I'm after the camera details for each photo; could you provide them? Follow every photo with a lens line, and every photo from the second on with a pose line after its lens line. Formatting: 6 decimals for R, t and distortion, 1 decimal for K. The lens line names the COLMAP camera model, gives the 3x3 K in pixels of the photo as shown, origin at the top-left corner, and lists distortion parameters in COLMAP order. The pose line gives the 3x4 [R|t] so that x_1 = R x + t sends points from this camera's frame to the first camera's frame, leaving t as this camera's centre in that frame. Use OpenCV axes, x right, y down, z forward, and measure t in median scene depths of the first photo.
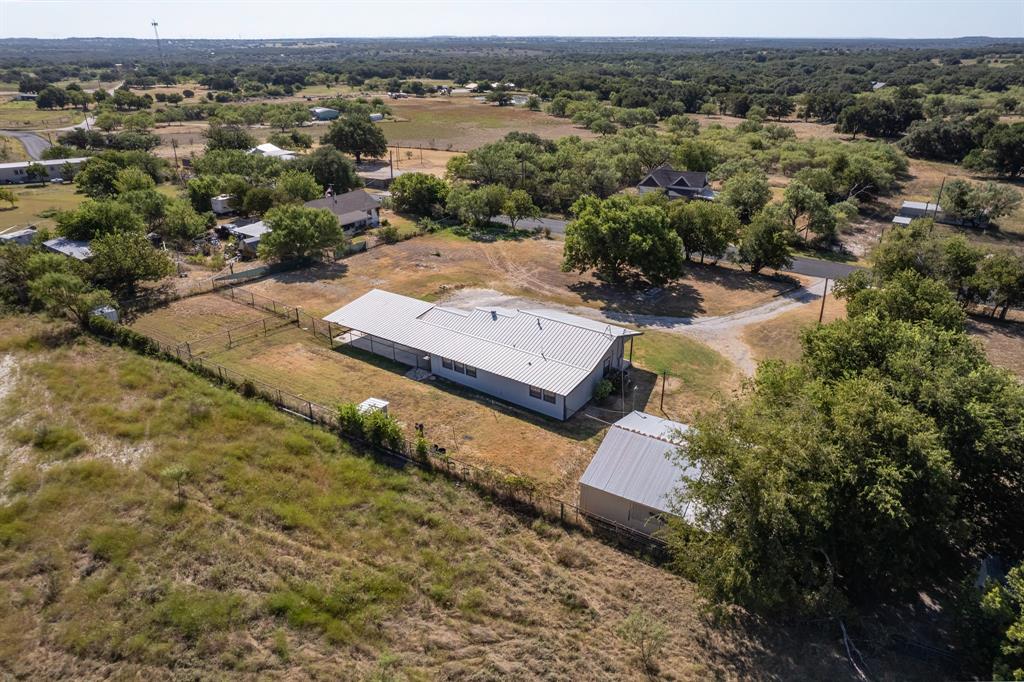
lens RADIAL K [[660.0, 0, 518.6], [0, 660.0, 341.1], [0, 0, 1]] dist [-0.079612, 0.070167]
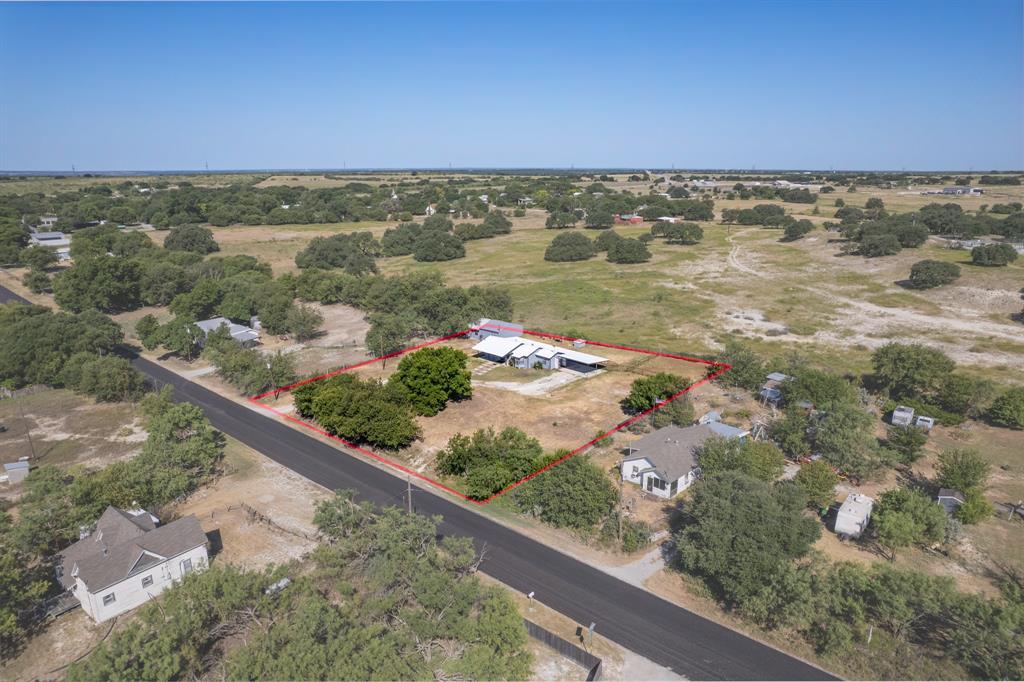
lens RADIAL K [[660.0, 0, 518.6], [0, 660.0, 341.1], [0, 0, 1]] dist [-0.079612, 0.070167]
pose [[-0.983661, -0.036975, 0.176192, -0.325339], [0.085374, 0.765834, 0.637346, -1.256697], [-0.158499, 0.641975, -0.750164, 2.233834]]
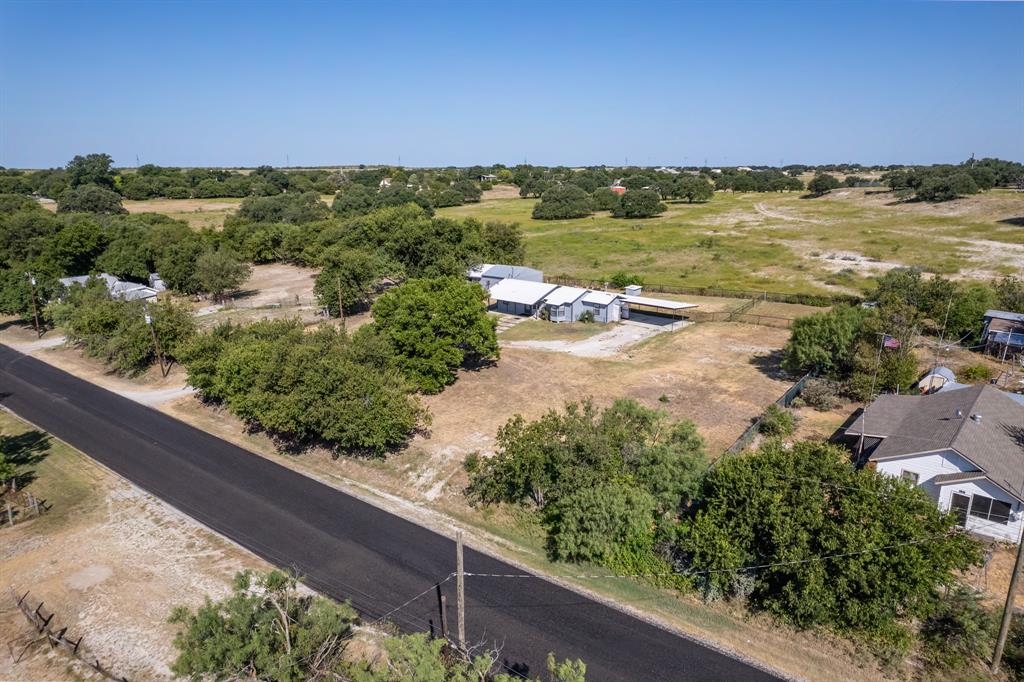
lens RADIAL K [[660.0, 0, 518.6], [0, 660.0, 341.1], [0, 0, 1]] dist [-0.079612, 0.070167]
pose [[-0.994572, -0.016174, 0.102783, -0.053502], [0.053815, 0.765492, 0.641191, -0.755525], [-0.089050, 0.643242, -0.760467, 1.824902]]
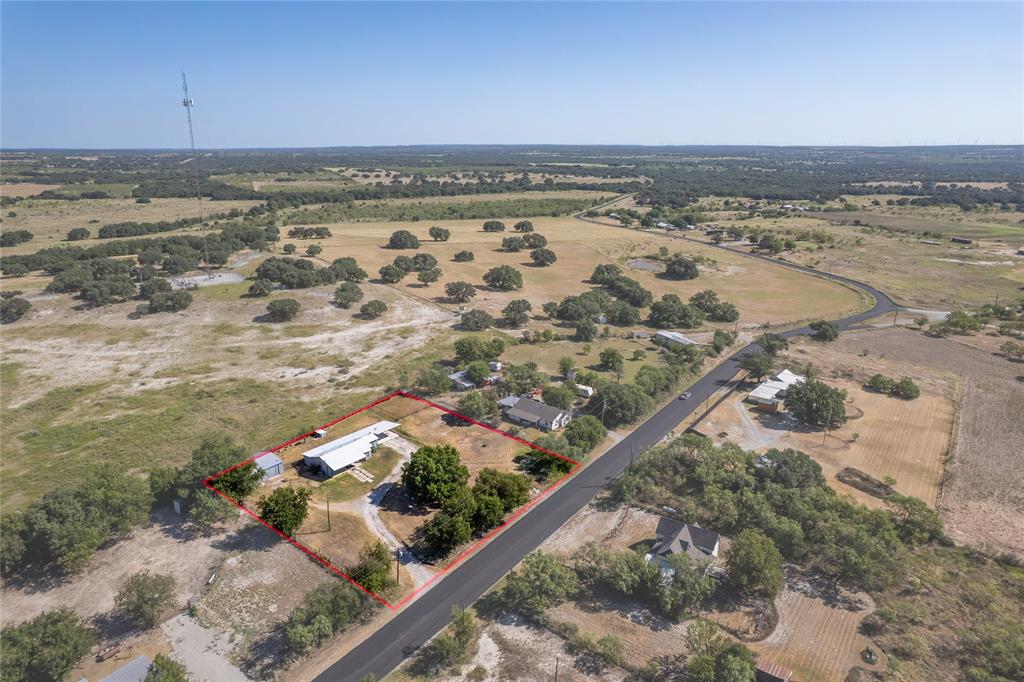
lens RADIAL K [[660.0, 0, 518.6], [0, 660.0, 341.1], [0, 0, 1]] dist [-0.079612, 0.070167]
pose [[-0.082437, 0.293188, -0.952494, 1.992140], [-0.419445, 0.856768, 0.300025, -1.250912], [0.904030, 0.424252, 0.052347, 1.058752]]
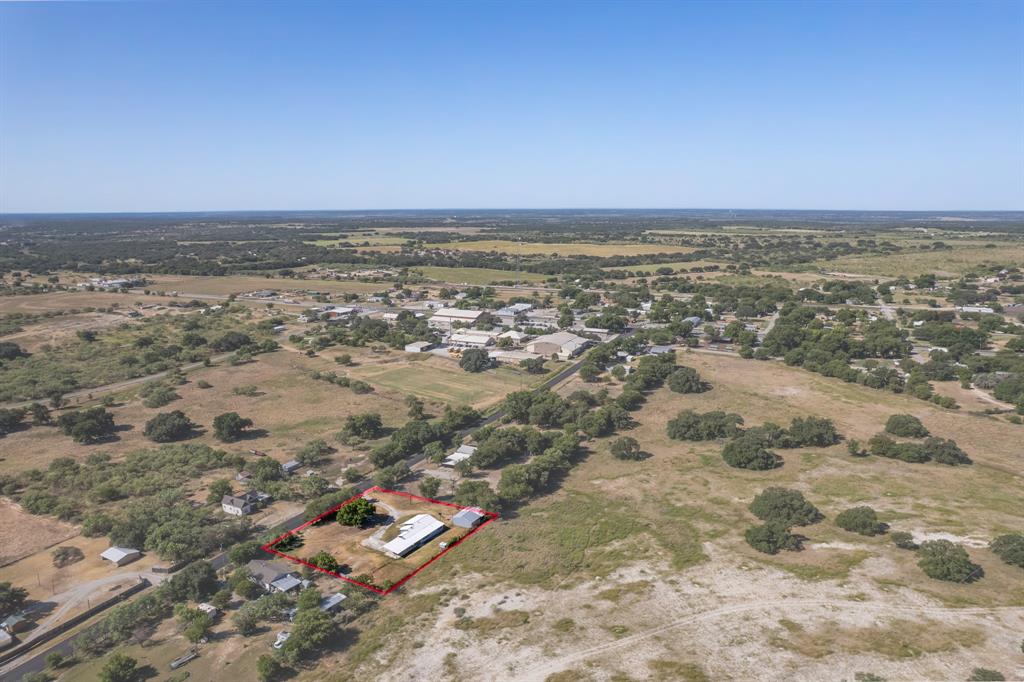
lens RADIAL K [[660.0, 0, 518.6], [0, 660.0, 341.1], [0, 0, 1]] dist [-0.079612, 0.070167]
pose [[-0.032514, -0.198909, 0.979478, -3.169793], [0.425256, 0.884112, 0.193659, -1.304952], [-0.904489, 0.422826, 0.055841, -0.287974]]
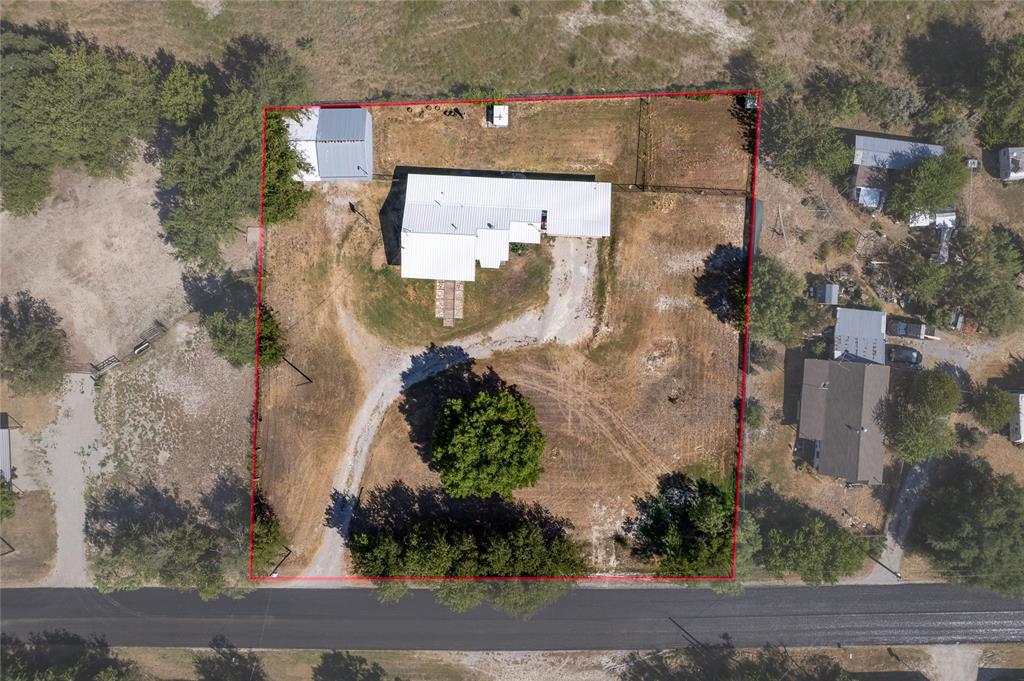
lens RADIAL K [[660.0, 0, 518.6], [0, 660.0, 340.6], [0, 0, 1]] dist [-0.079612, 0.070167]
pose [[-0.856087, 0.516782, -0.007101, 0.041939], [-0.209833, -0.334981, 0.918563, -1.171608], [0.472319, 0.787860, 0.395211, 0.533644]]
